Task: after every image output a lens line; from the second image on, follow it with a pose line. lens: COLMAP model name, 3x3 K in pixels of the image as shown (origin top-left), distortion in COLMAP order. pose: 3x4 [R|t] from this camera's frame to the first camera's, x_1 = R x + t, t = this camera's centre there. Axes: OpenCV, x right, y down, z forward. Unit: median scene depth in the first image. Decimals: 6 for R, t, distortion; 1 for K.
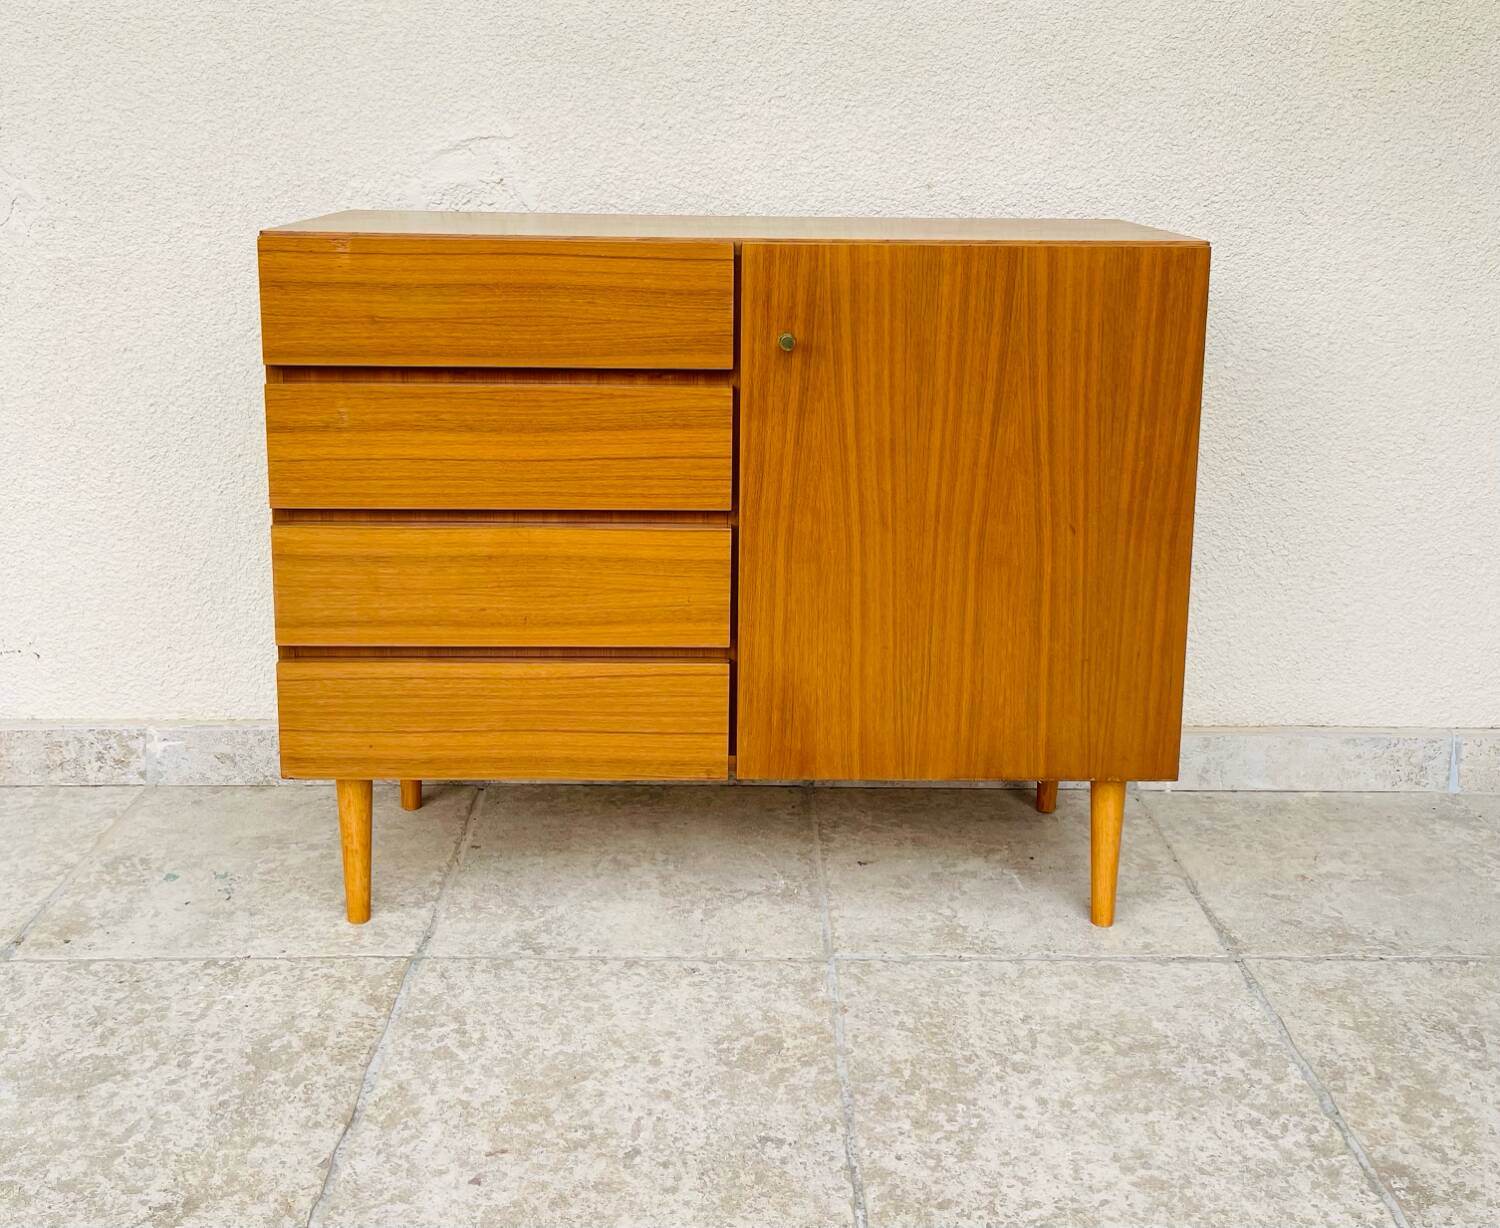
lens RADIAL K [[1511.8, 0, 762.6], [0, 1511.8, 400.0], [0, 0, 1]] dist [0.048061, 0.000000]
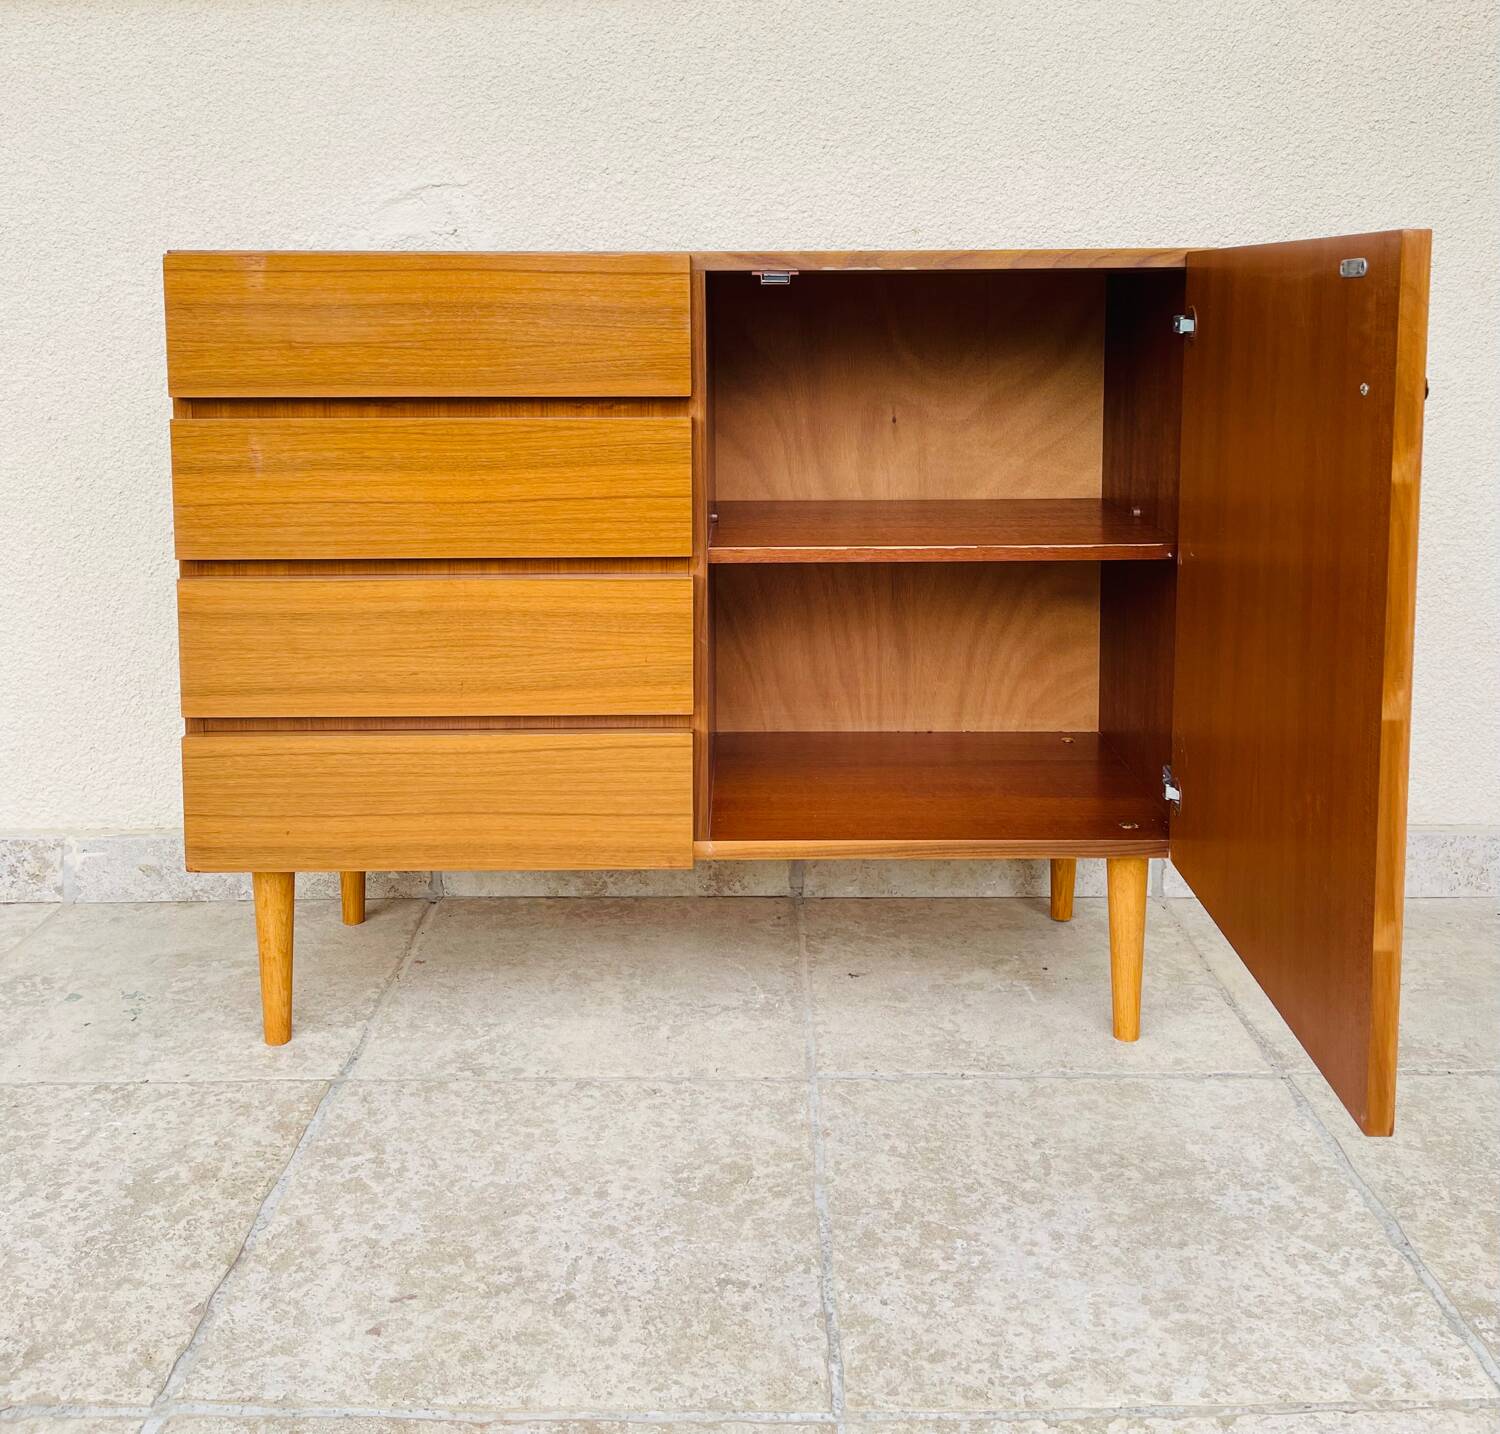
lens RADIAL K [[1508.5, 0, 762.6], [0, 1508.5, 448.1], [0, 0, 1]] dist [0.040788, 0.000000]
pose [[0.999808, -0.013949, -0.013729, 0.033776], [0.012772, 0.996517, -0.082409, 0.082299], [0.014831, 0.082218, 0.996504, 0.108578]]
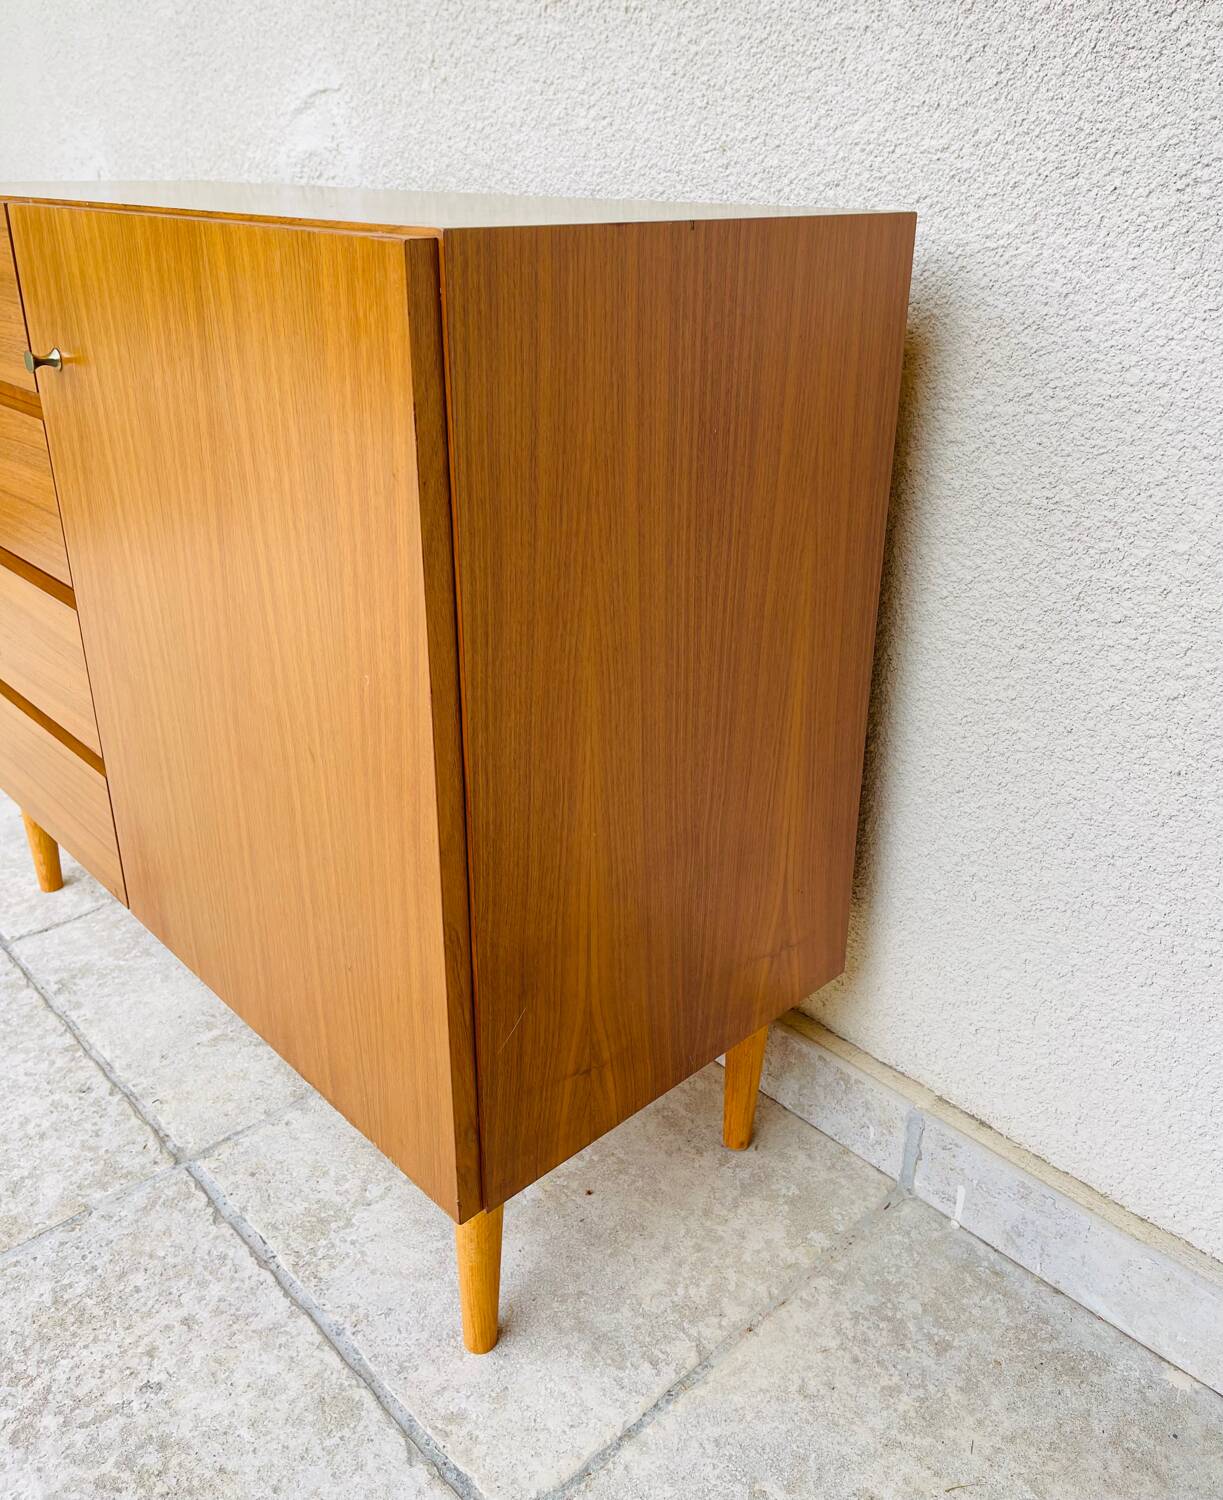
lens RADIAL K [[1225.6, 0, 620.7], [0, 1225.6, 692.8], [0, 0, 1]] dist [0.089093, -0.123290]
pose [[0.674233, 0.285631, -0.681047, 0.591939], [-0.132832, 0.954043, 0.268623, -0.077747], [0.726475, -0.090649, 0.681188, 0.765133]]
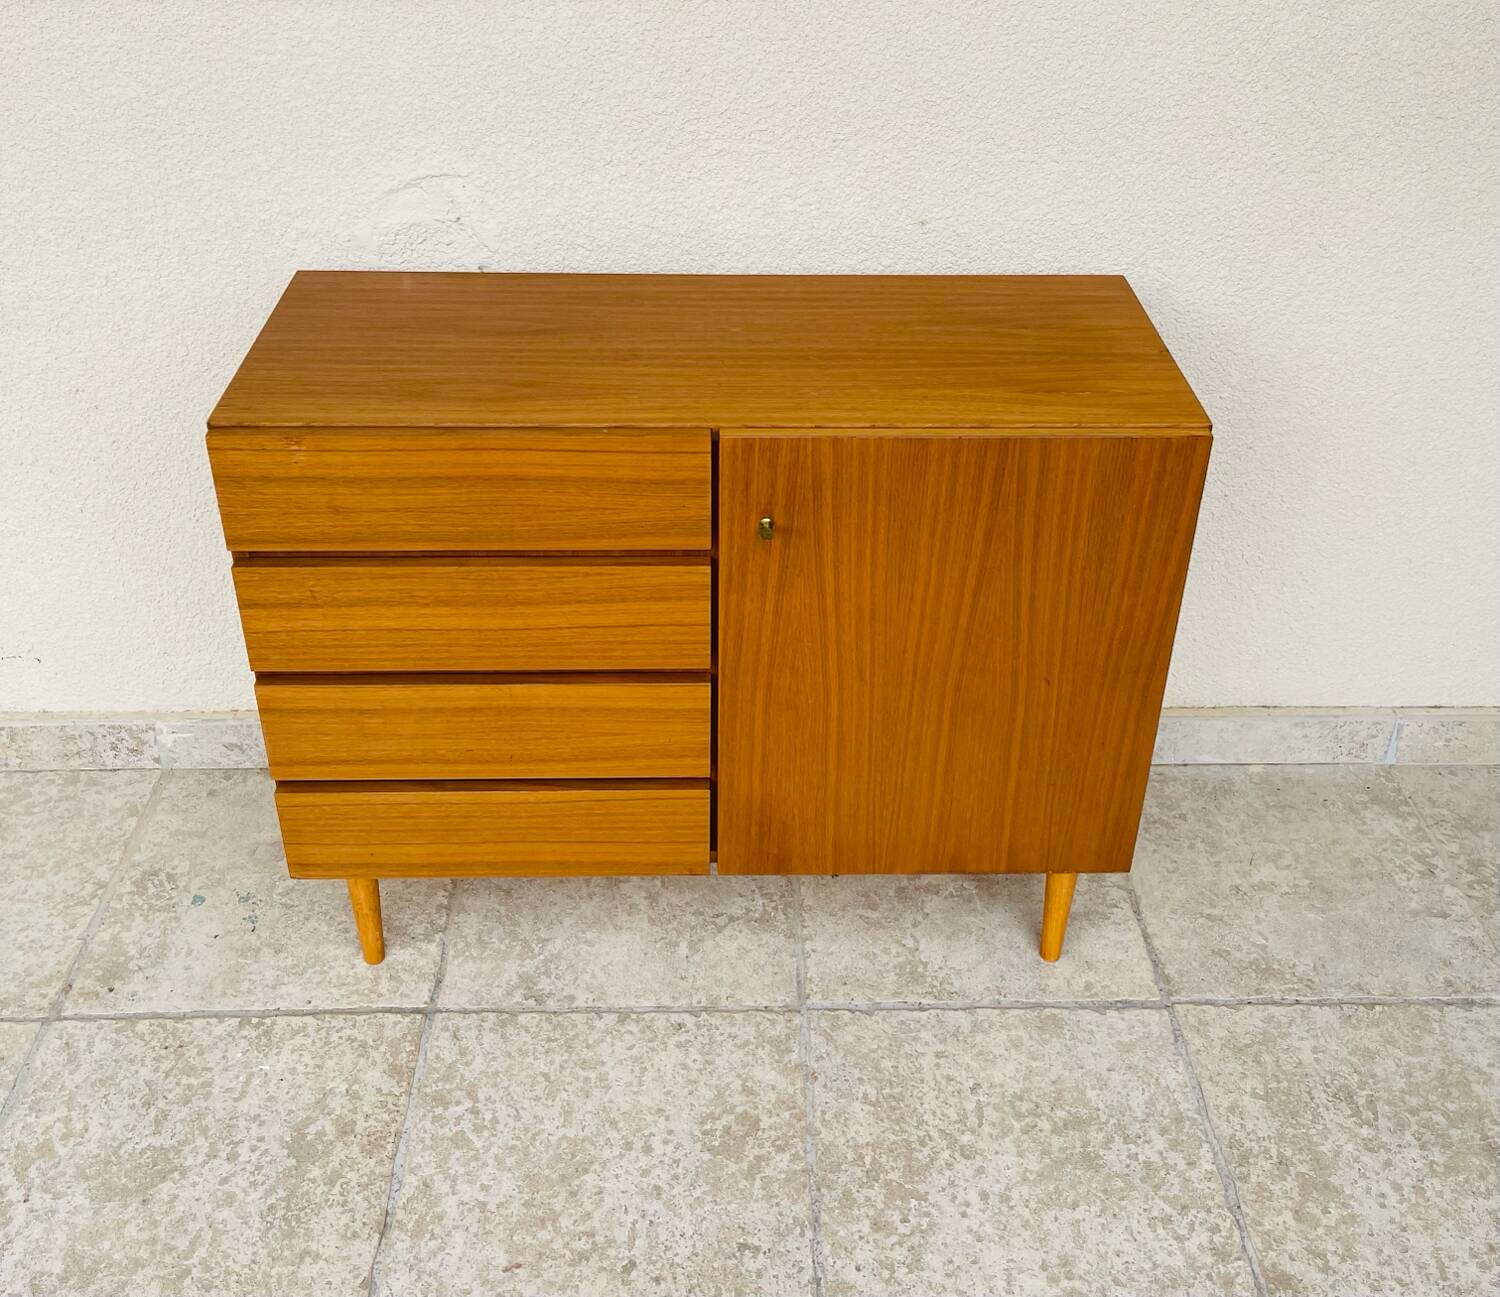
lens RADIAL K [[1503.9, 0, 756.0], [0, 1503.9, 485.1], [0, 0, 1]] dist [0.043952, 0.000000]
pose [[0.999978, 0.000113, 0.006640, 0.002922], [-0.002435, 0.936473, 0.350731, -0.388521], [-0.006178, -0.350740, 0.936453, 0.103637]]
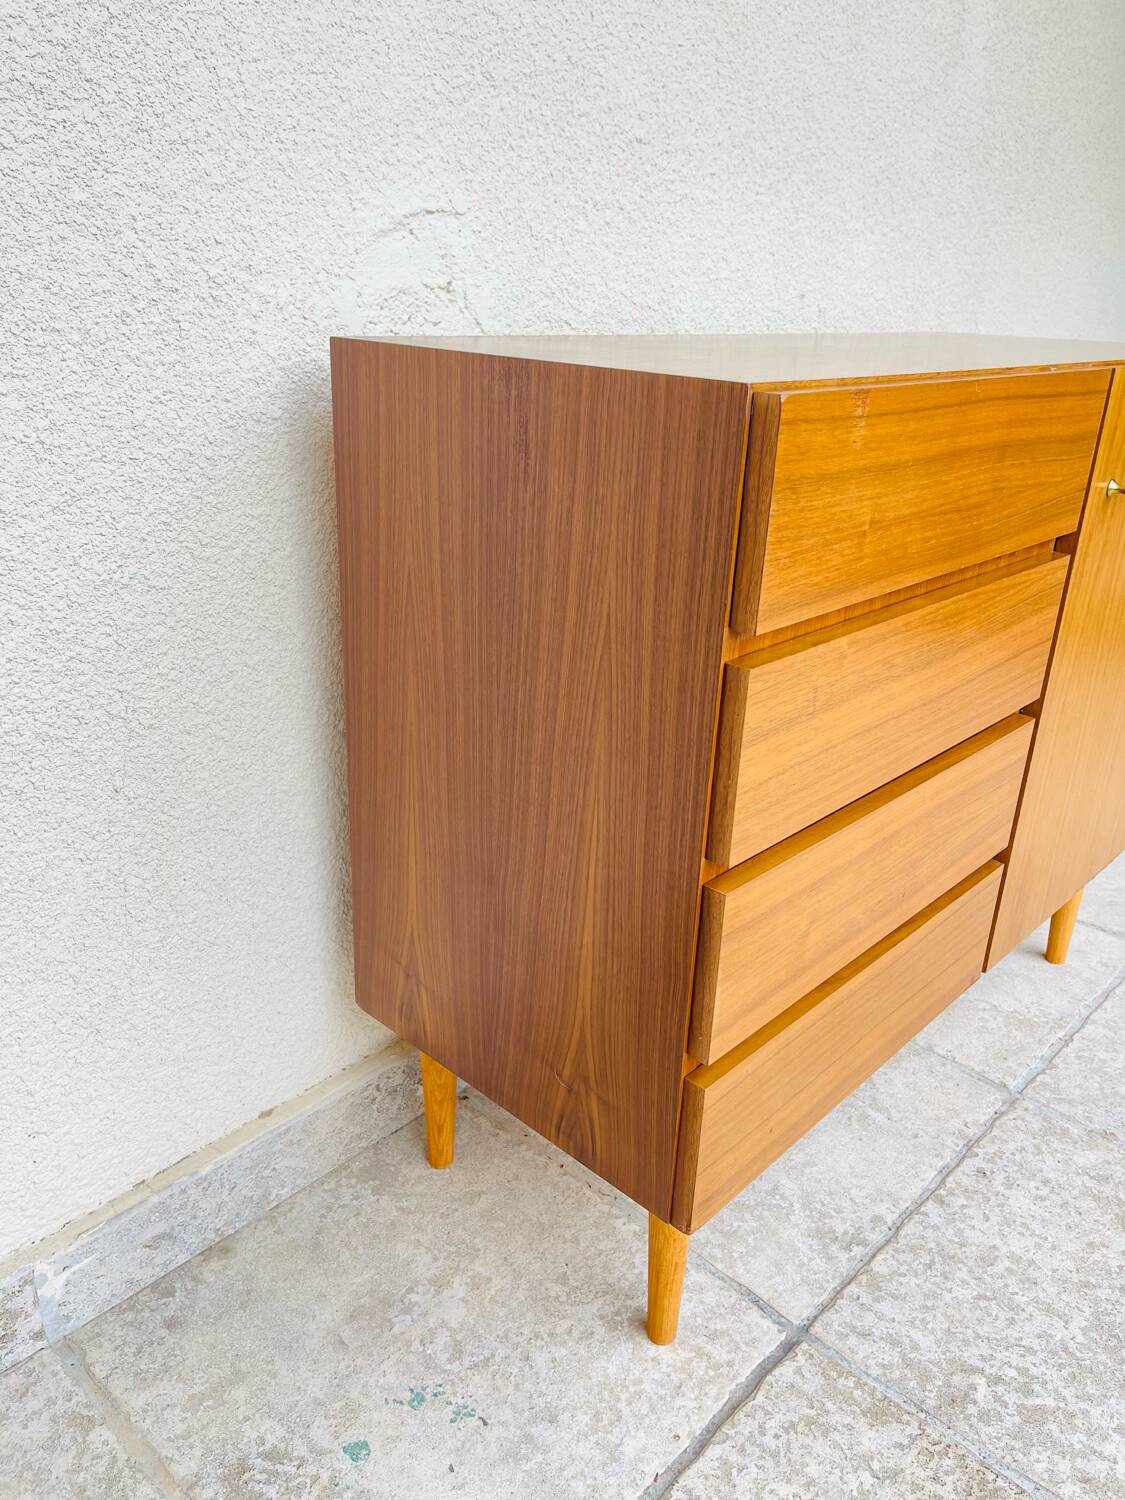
lens RADIAL K [[1134.1, 0, 572.0], [0, 1134.1, 757.3], [0, 0, 1]] dist [0.064284, -0.070633]
pose [[0.695195, -0.264088, 0.668552, -0.643808], [0.097102, 0.956044, 0.276680, -0.099220], [-0.712232, -0.127429, 0.690280, 0.727702]]
